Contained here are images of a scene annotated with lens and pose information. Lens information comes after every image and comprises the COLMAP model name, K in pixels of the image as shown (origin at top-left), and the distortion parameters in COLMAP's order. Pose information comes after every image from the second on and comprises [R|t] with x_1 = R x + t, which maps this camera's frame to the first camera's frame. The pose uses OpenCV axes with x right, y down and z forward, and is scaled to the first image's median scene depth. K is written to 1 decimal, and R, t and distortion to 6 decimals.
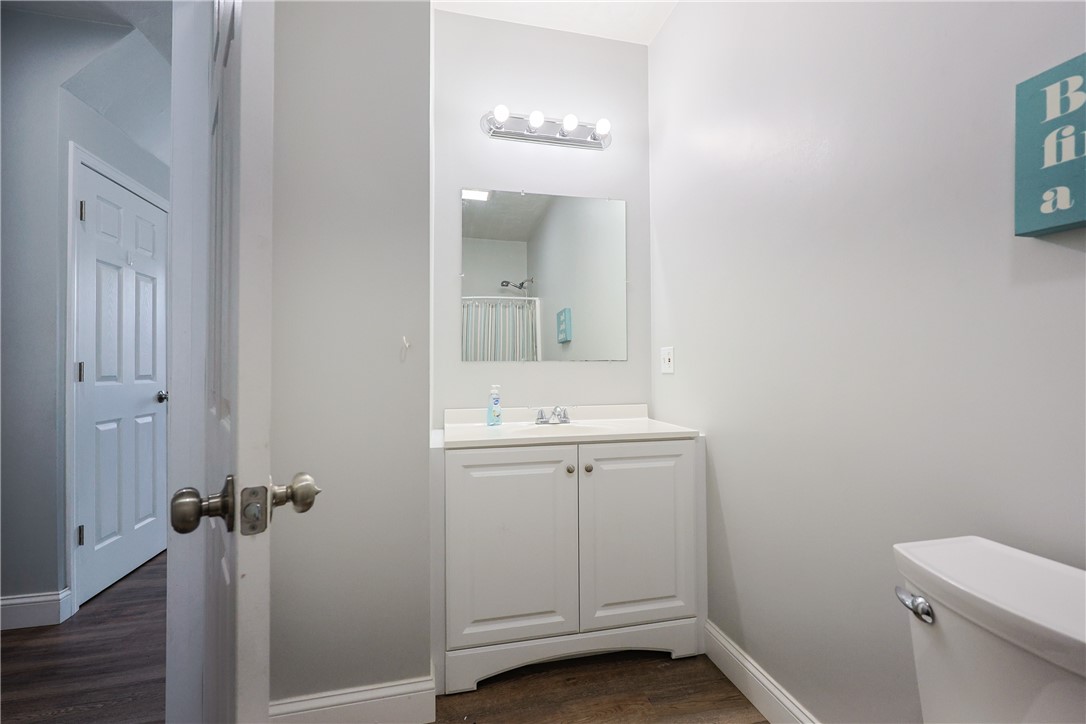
lens RADIAL K [[466.5, 0, 544.0], [0, 466.5, 363.4], [0, 0, 1]] dist [0.002782, -0.000293]
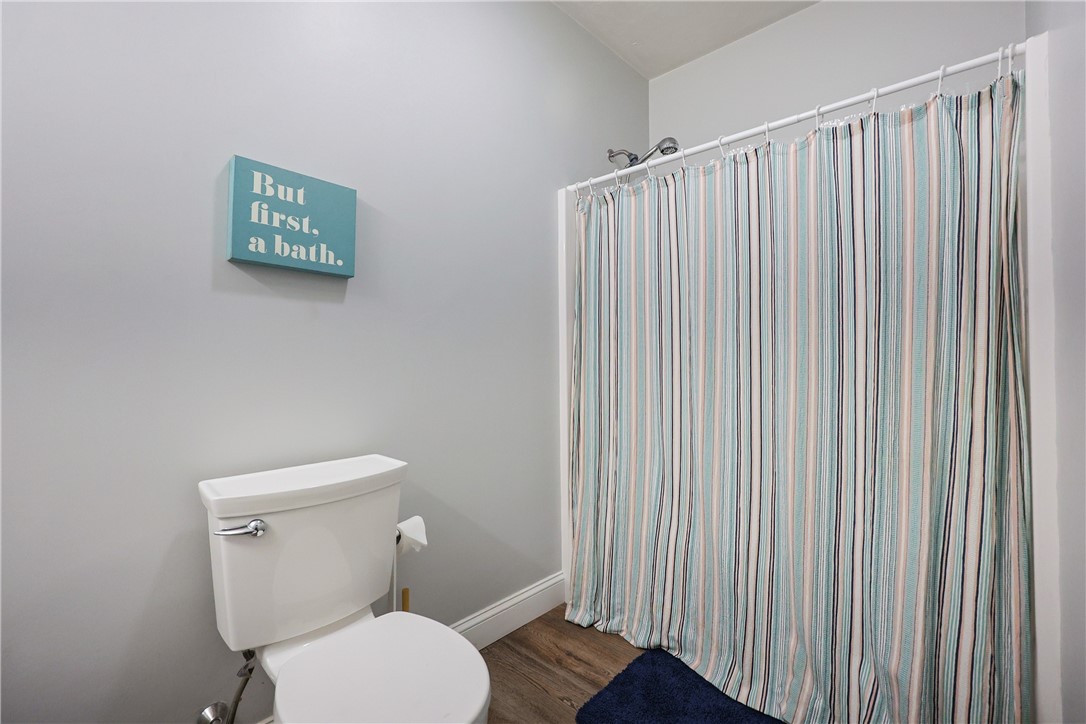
lens RADIAL K [[466.5, 0, 542.8], [0, 466.5, 361.4], [0, 0, 1]] dist [0.002782, -0.000293]
pose [[-0.567720, -0.015077, 0.823084, -0.778770], [-0.008236, 0.999886, 0.012635, 0.020093], [-0.823181, 0.000394, -0.567779, 1.104584]]
